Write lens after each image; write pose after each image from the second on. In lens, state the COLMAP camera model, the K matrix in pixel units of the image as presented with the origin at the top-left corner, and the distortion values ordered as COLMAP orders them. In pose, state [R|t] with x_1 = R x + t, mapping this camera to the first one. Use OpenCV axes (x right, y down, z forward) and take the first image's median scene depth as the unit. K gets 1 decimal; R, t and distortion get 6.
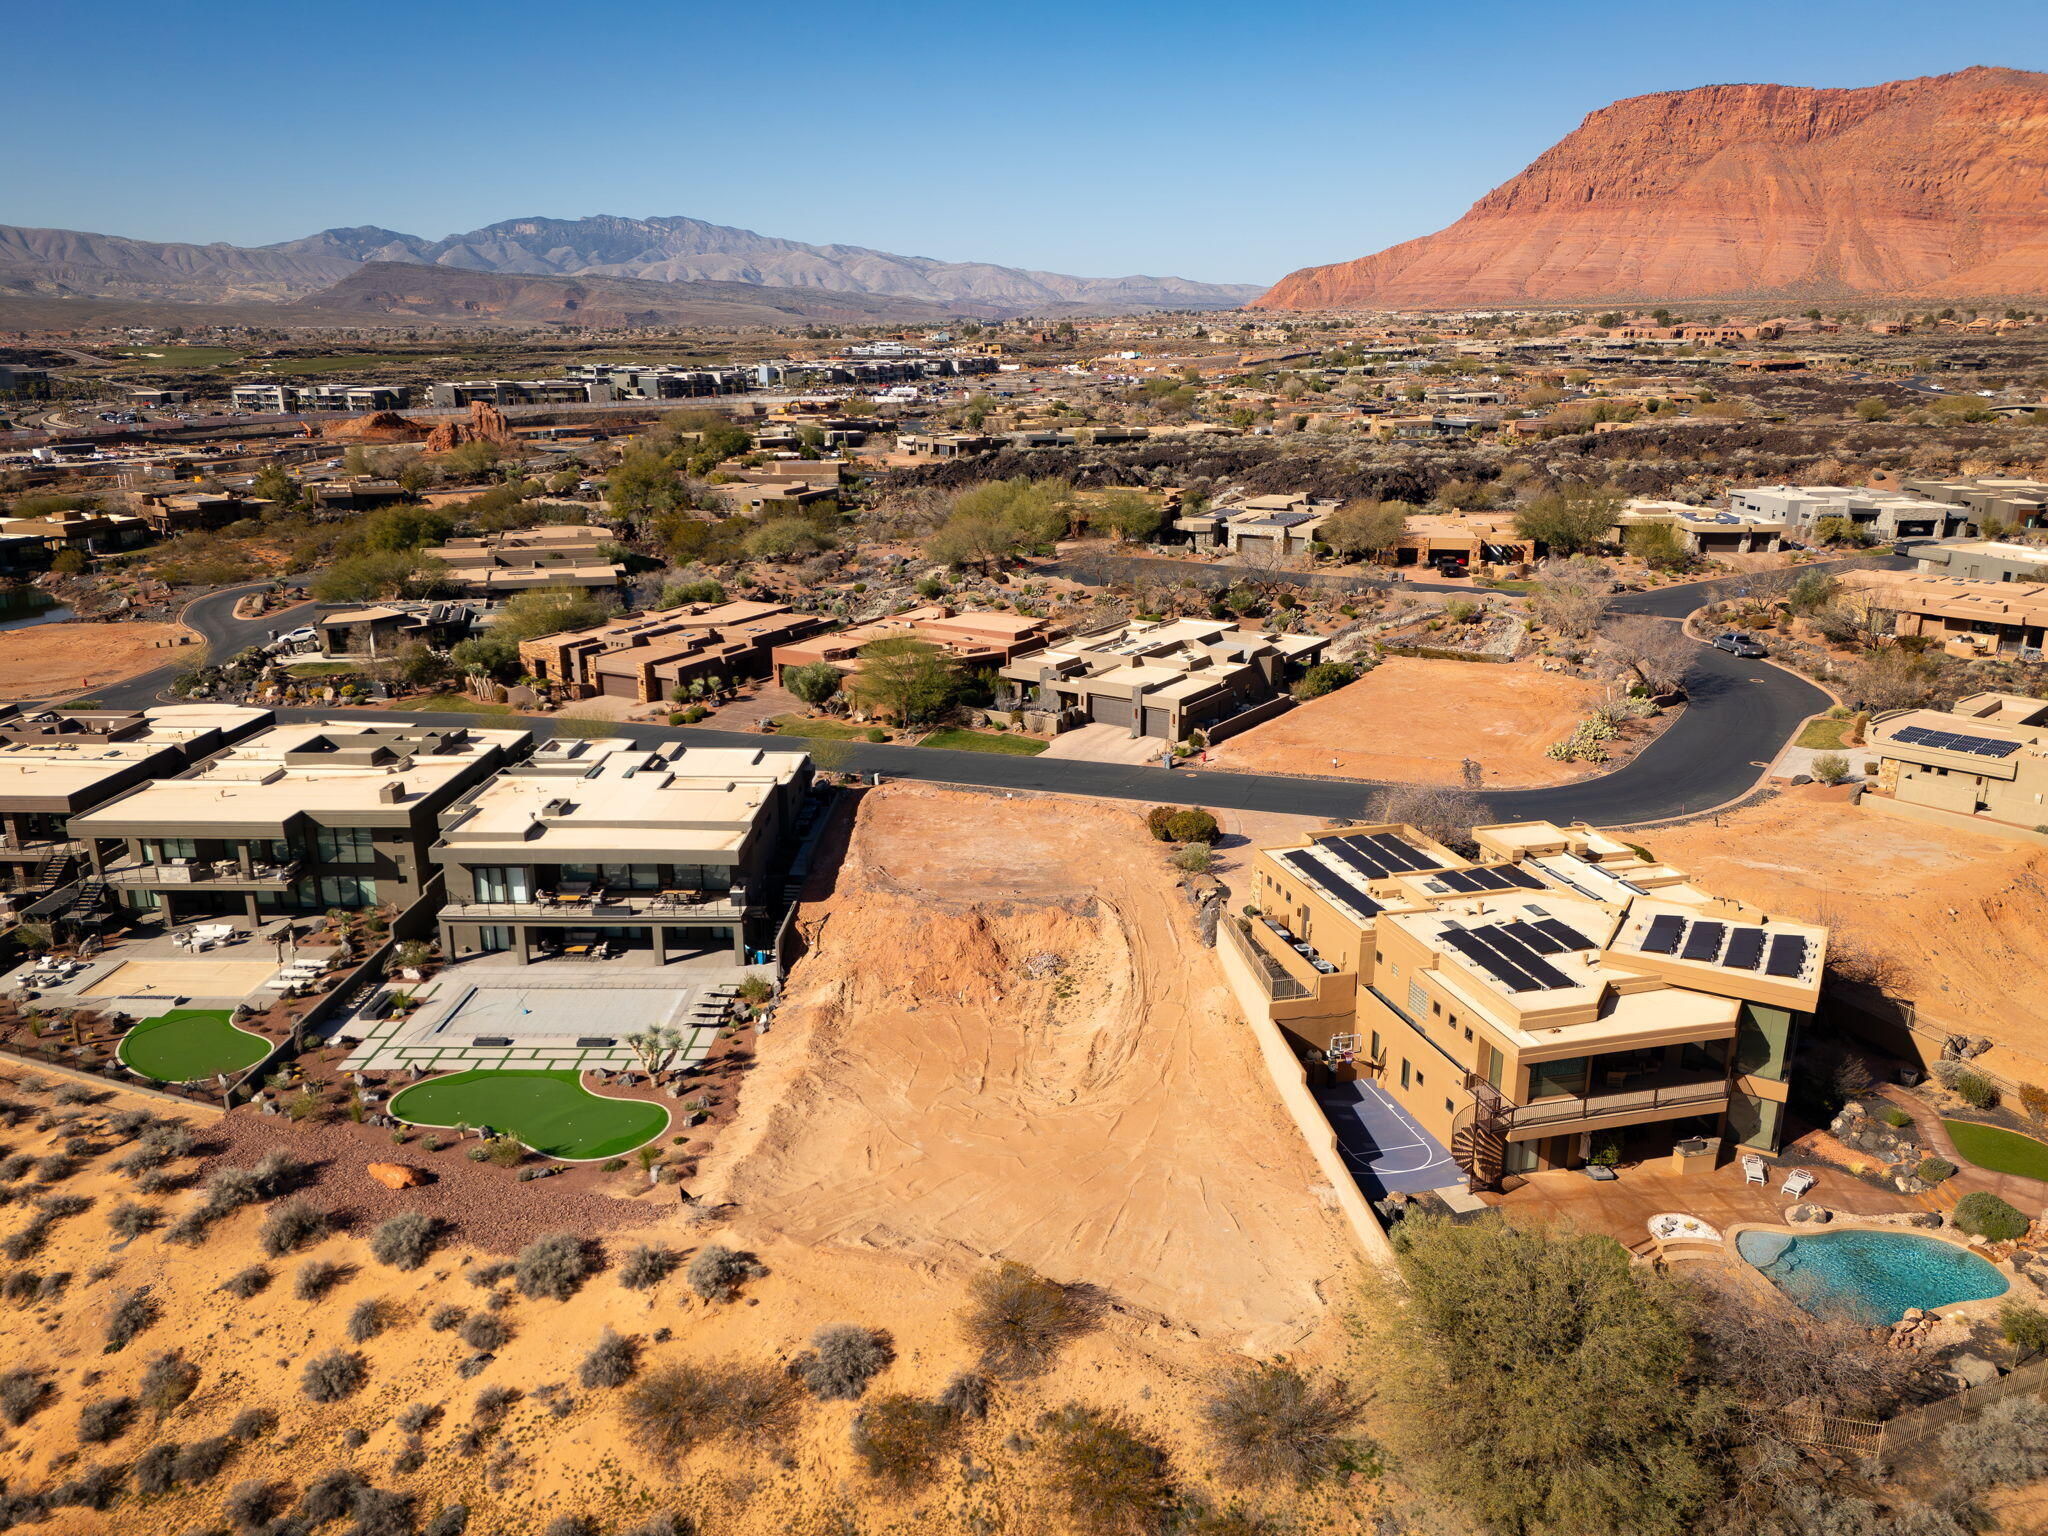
lens RADIAL K [[1495.0, 0, 1025.8], [0, 1495.0, 769.9], [0, 0, 1]] dist [0.077703, -0.064241]
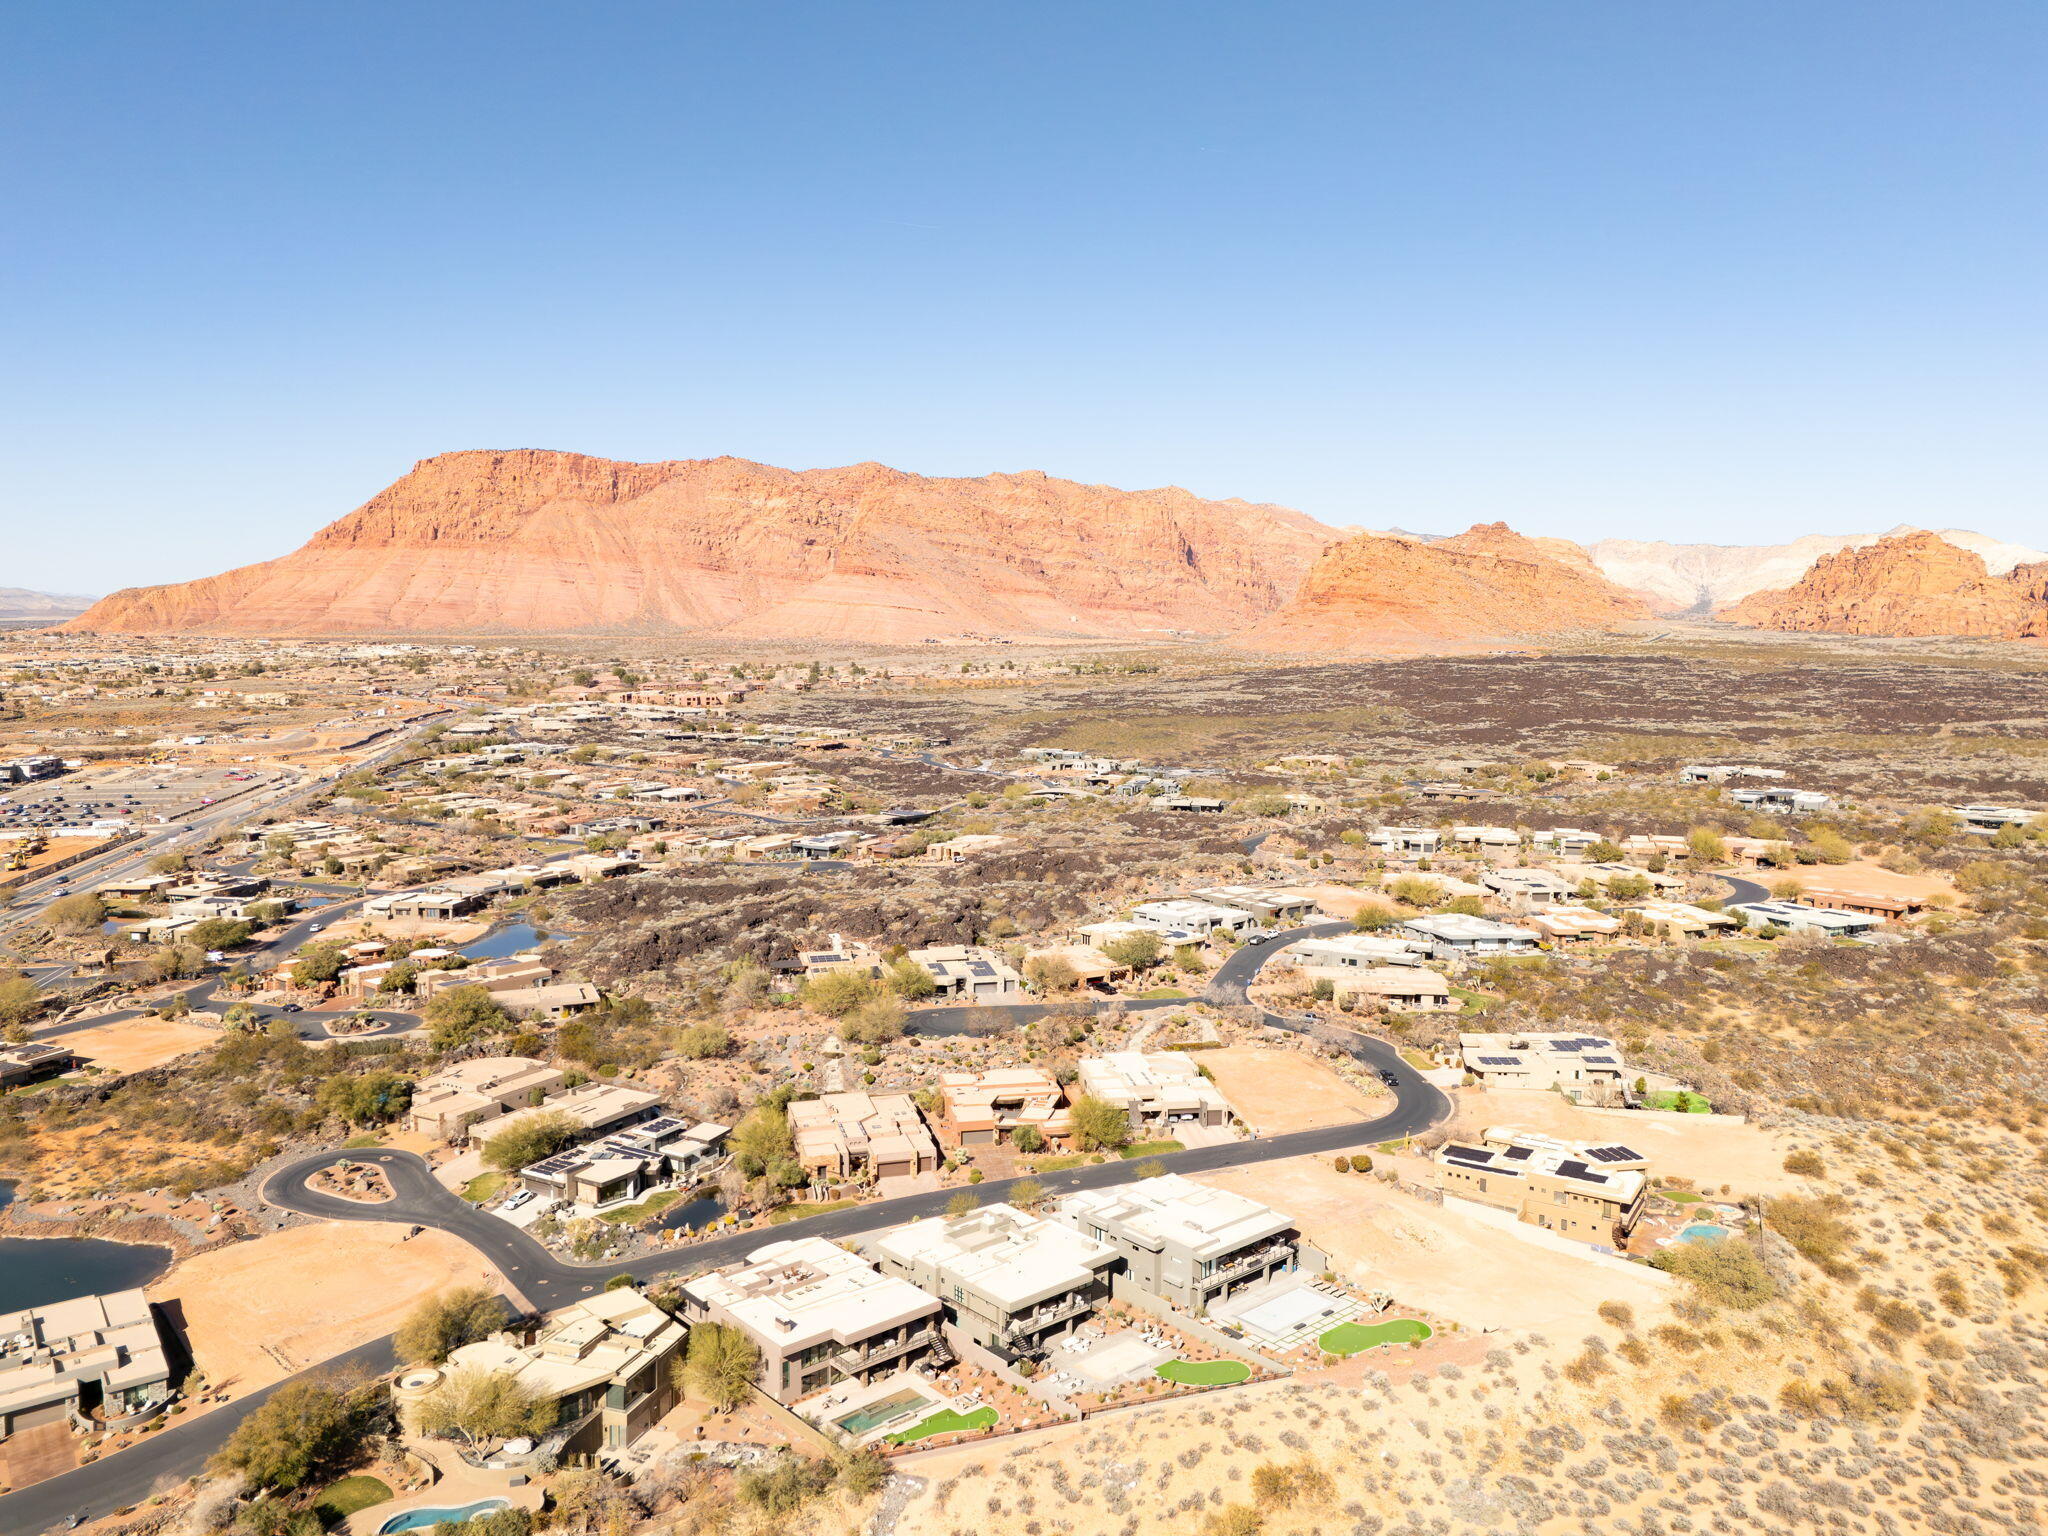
lens RADIAL K [[1495.0, 0, 1025.7], [0, 1495.0, 773.8], [0, 0, 1]] dist [0.077703, -0.064241]
pose [[0.735000, -0.063387, 0.675098, -0.922039], [0.189637, 0.975107, -0.114908, -0.193008], [-0.651009, 0.212481, 0.728724, -0.244146]]
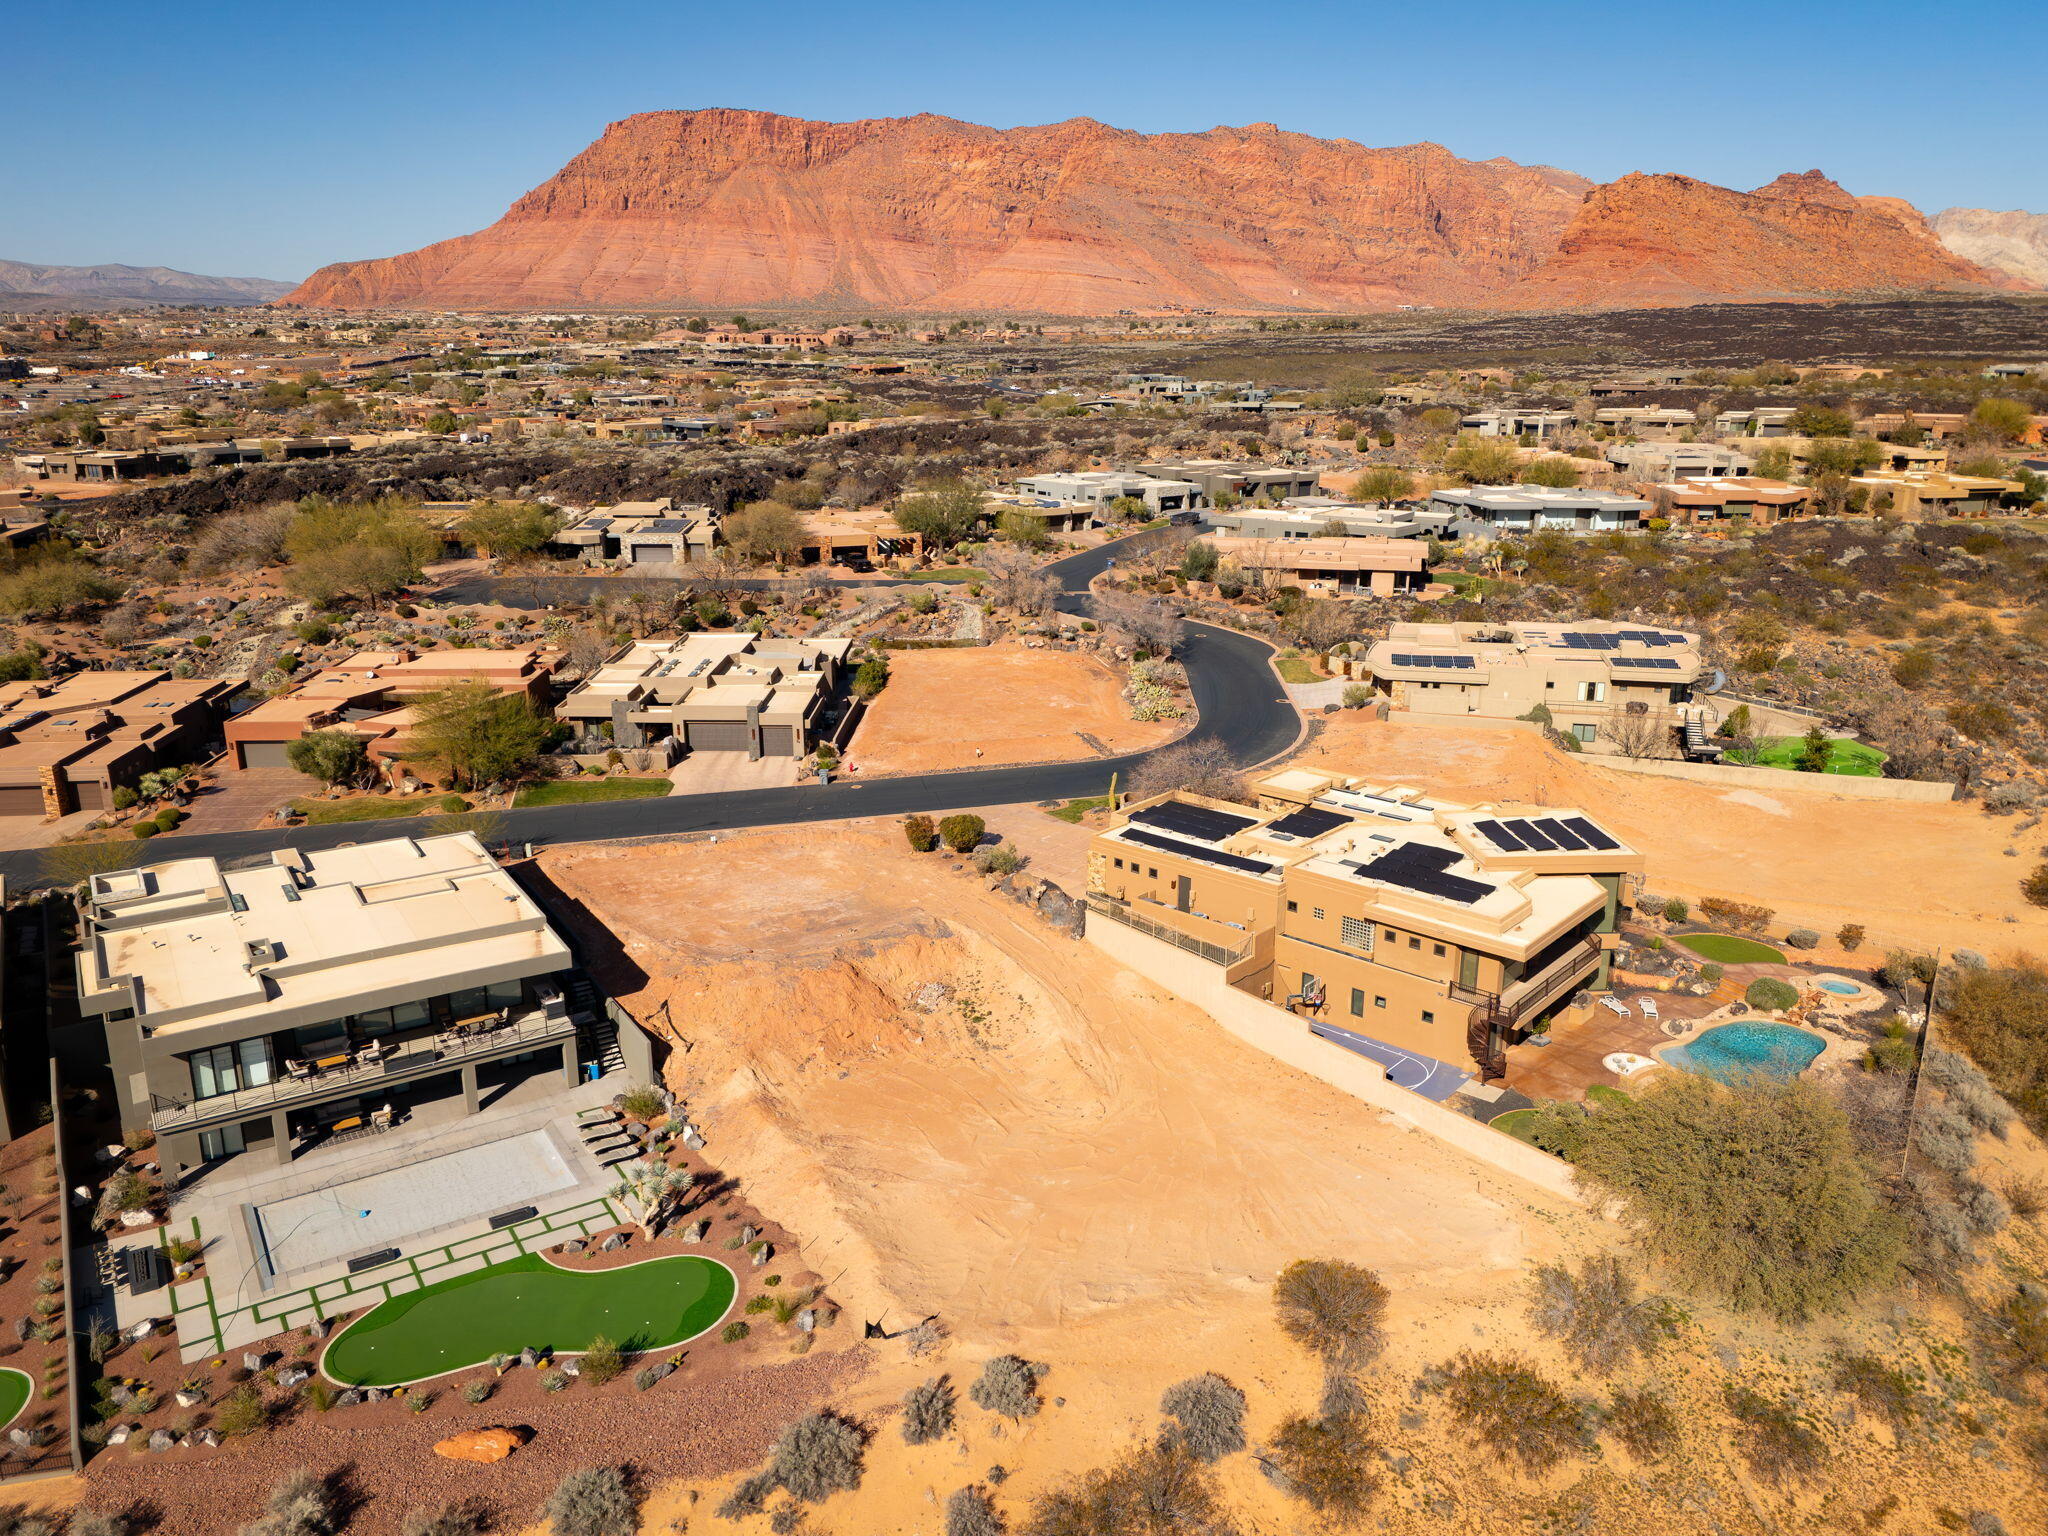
lens RADIAL K [[1495.0, 0, 1025.0], [0, 1495.0, 770.0], [0, 0, 1]] dist [0.077703, -0.064241]
pose [[0.831664, -0.154053, 0.533481, -0.194038], [0.155092, 0.986954, 0.043223, -0.019802], [-0.533180, 0.046792, 0.844707, 0.071209]]
